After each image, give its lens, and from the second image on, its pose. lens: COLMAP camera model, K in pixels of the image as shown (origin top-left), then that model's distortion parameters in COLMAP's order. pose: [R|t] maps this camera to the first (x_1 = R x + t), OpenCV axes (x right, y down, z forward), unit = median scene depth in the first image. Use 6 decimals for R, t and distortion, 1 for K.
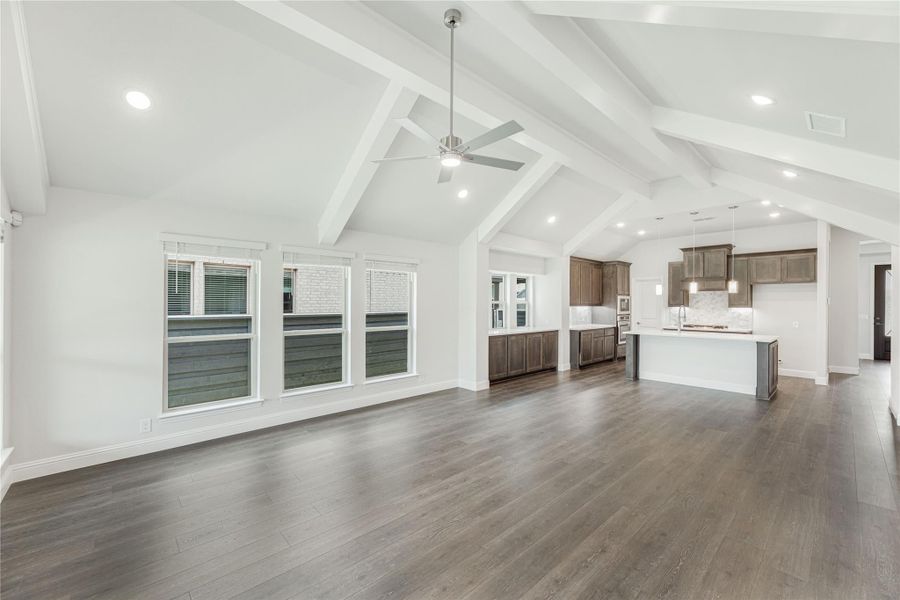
lens RADIAL K [[361.5, 0, 452.7], [0, 361.5, 308.7], [0, 0, 1]] dist [-0.001005, -0.000209]
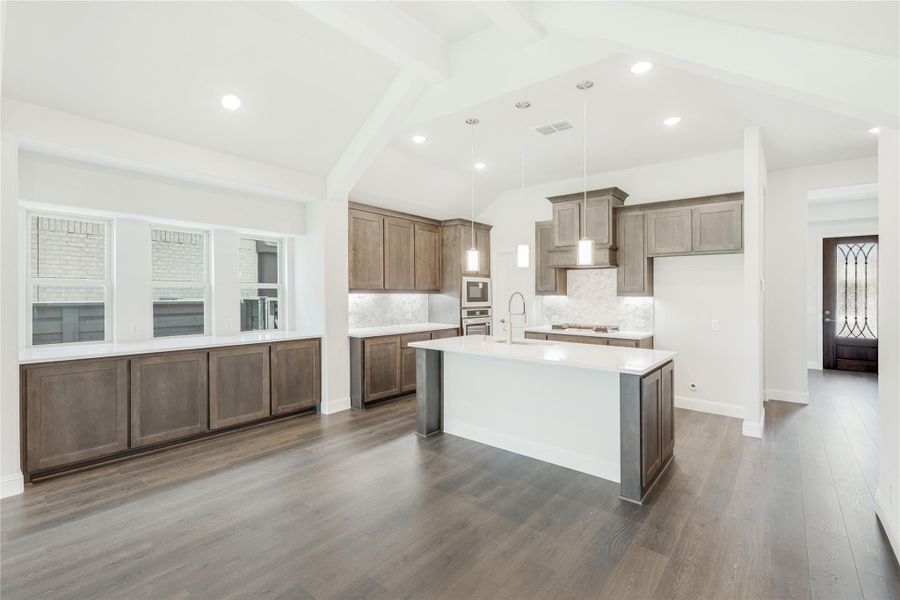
lens RADIAL K [[406.5, 0, 464.1], [0, 406.5, 297.9], [0, 0, 1]] dist [0.000918, 0.000034]
pose [[0.988420, 0.002859, 0.151717, 0.408246], [-0.002898, 0.999996, 0.000039, 0.000035], [-0.151717, -0.000478, 0.988424, 0.371886]]
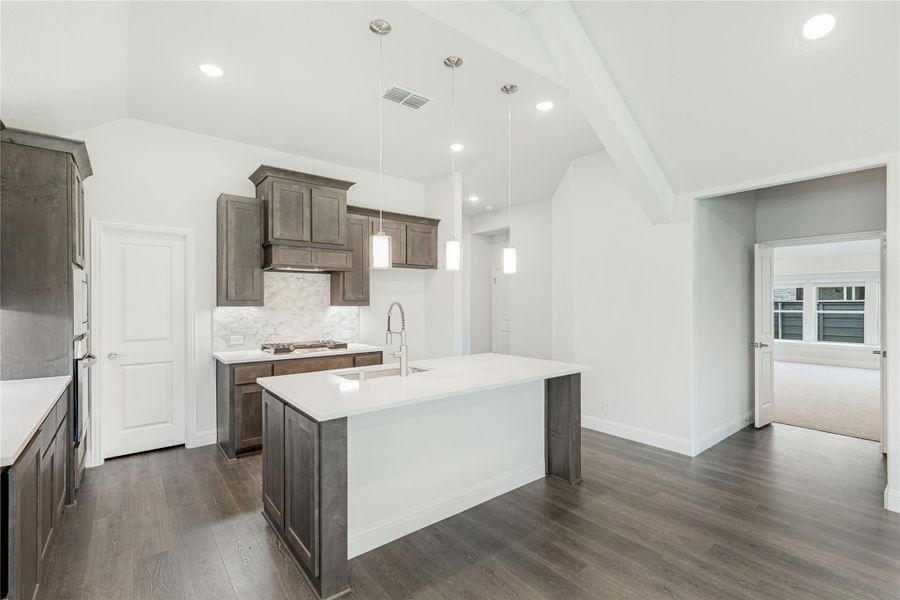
lens RADIAL K [[401.3, 0, 448.7], [0, 401.3, 301.3], [0, 0, 1]] dist [0.000746, 0.000051]
pose [[0.078363, -0.000251, 0.996925, 0.194427], [0.015122, 0.999885, -0.000937, -0.007217], [-0.996810, 0.015149, 0.078358, 0.788977]]
